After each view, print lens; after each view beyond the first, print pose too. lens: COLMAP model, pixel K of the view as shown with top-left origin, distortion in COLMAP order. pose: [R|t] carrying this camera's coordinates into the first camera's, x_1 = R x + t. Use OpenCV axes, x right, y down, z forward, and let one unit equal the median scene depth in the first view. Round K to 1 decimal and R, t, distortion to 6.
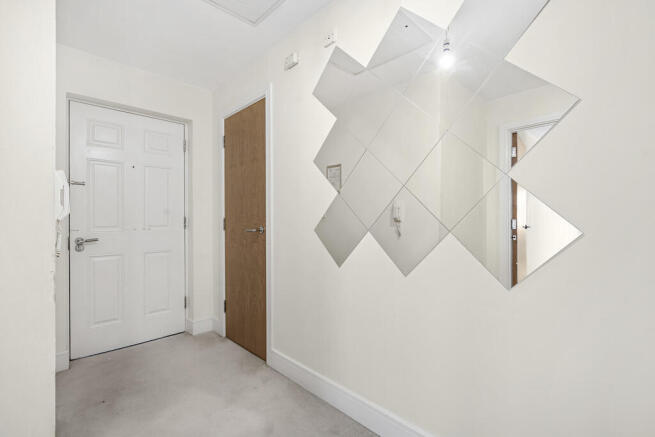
lens RADIAL K [[302.8, 0, 327.5], [0, 302.8, 218.5], [0, 0, 1]] dist [-0.000823, -0.000038]
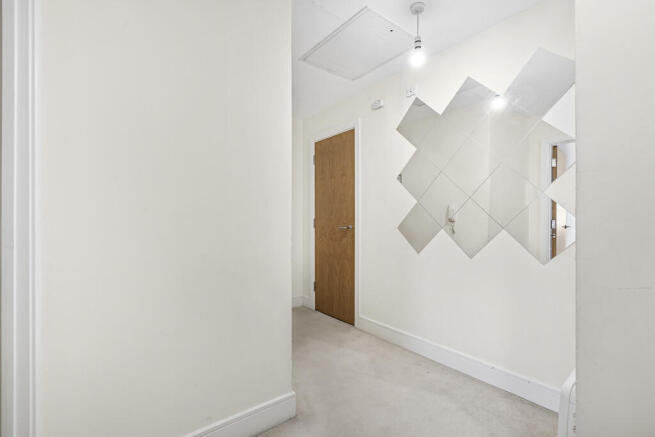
lens RADIAL K [[302.8, 0, 327.5], [0, 302.8, 218.5], [0, 0, 1]] dist [-0.000823, -0.000038]
pose [[0.994685, 0.002932, -0.102921, -0.177820], [-0.002815, 0.999995, 0.001277, -0.003385], [0.102924, -0.000981, 0.994689, -0.336874]]
